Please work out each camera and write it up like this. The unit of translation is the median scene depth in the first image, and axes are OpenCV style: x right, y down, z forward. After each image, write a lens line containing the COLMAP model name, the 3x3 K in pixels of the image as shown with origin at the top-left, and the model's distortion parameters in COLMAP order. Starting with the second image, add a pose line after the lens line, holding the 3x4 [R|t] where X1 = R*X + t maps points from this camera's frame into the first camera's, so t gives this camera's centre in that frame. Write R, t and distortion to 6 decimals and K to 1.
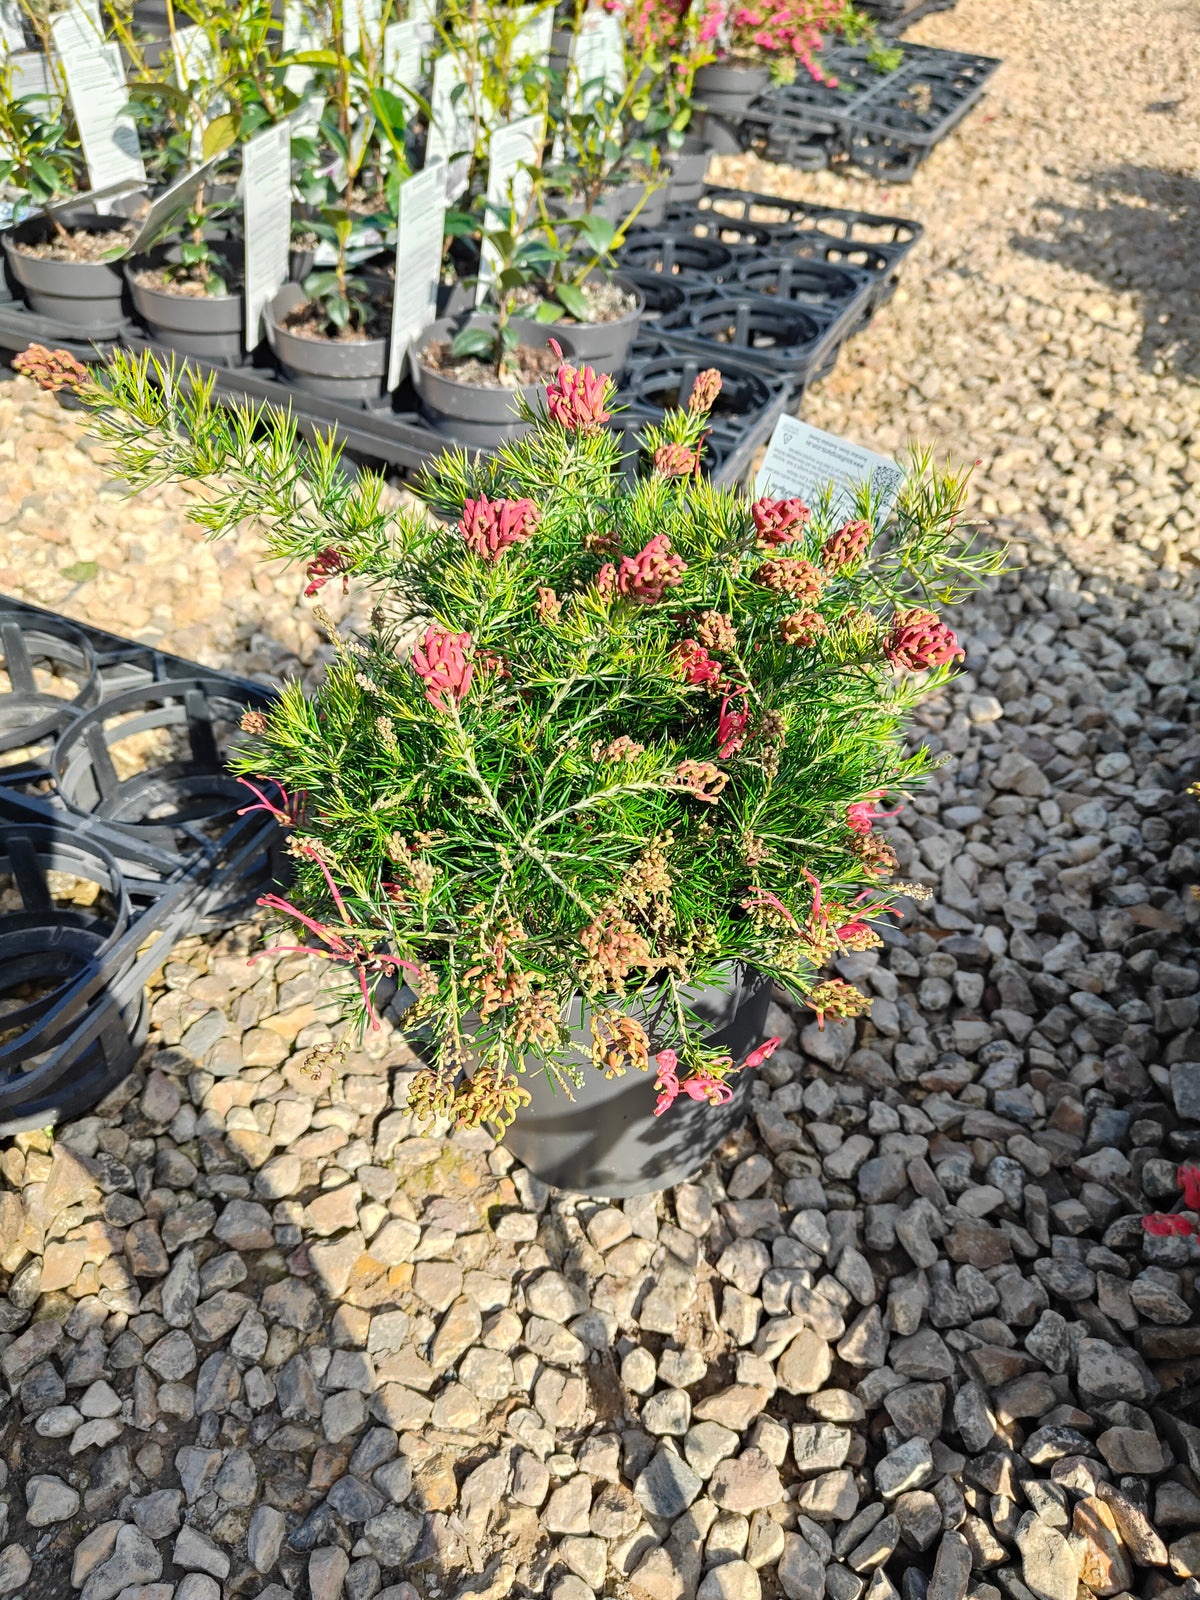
lens RADIAL K [[1164.5, 0, 598.1], [0, 1164.5, 794.5], [0, 0, 1]] dist [-0.023191, 0.002668]
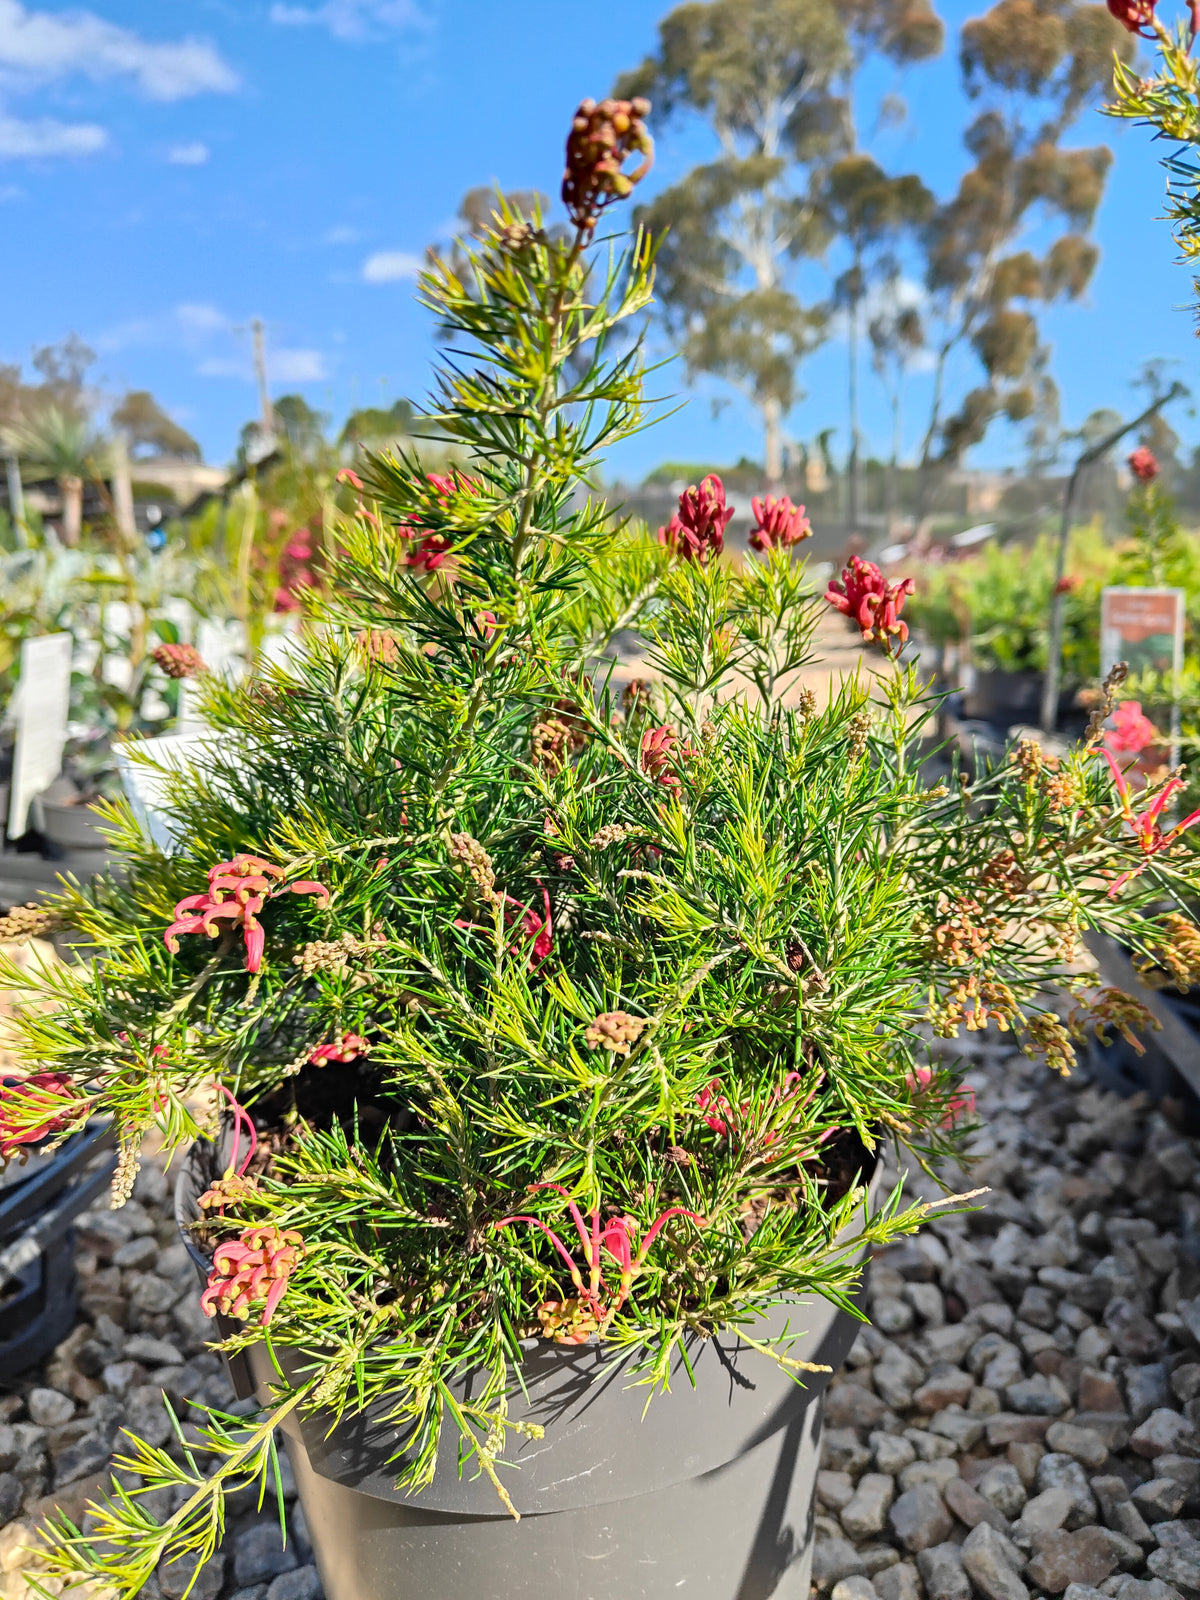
lens RADIAL K [[1164.5, 0, 599.7], [0, 1164.5, 812.7], [0, 0, 1]] dist [-0.023191, 0.002668]
pose [[0.966423, -0.074427, 0.245943, -0.111136], [0.190119, 0.851005, -0.489535, 0.276098], [-0.172864, 0.519857, 0.836581, 0.173917]]
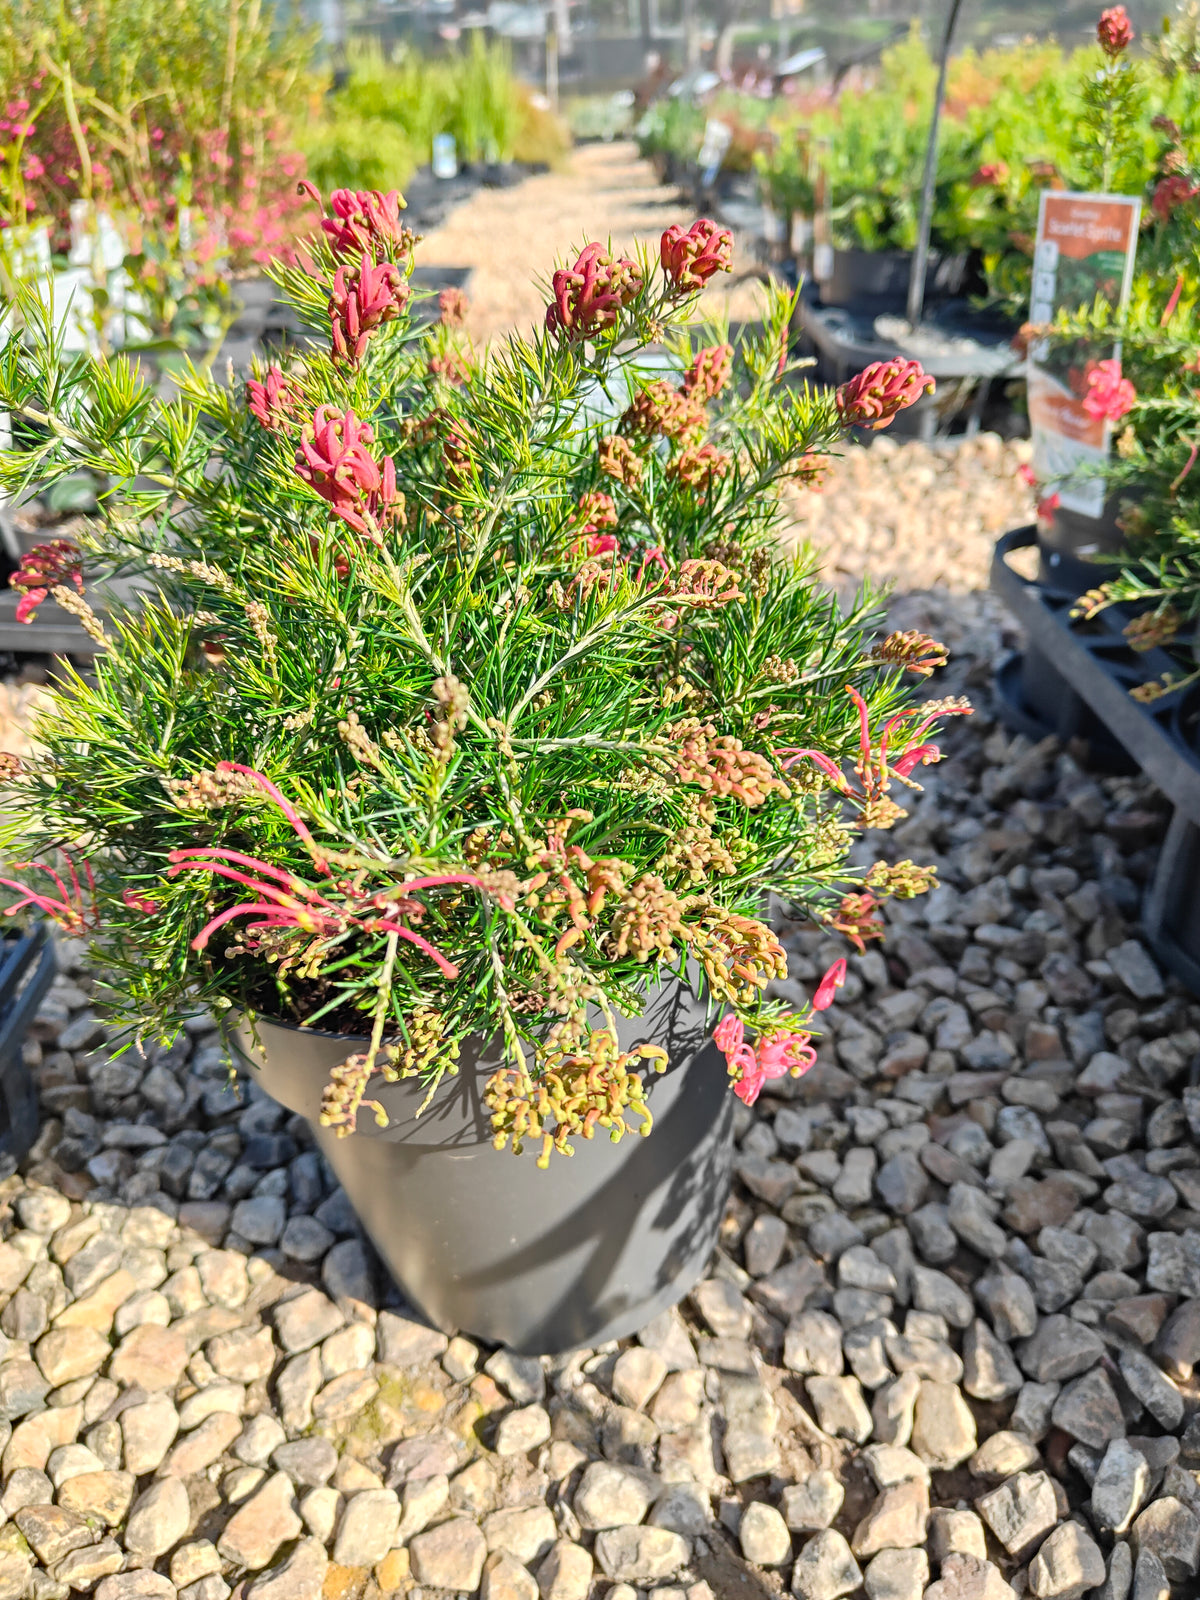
lens RADIAL K [[1164.5, 0, 599.4], [0, 1164.5, 803.3], [0, 0, 1]] dist [-0.023191, 0.002668]
pose [[0.905077, -0.265451, 0.332221, -0.162870], [0.325963, 0.934792, -0.141111, 0.125604], [-0.273100, 0.236009, 0.932586, 0.223587]]
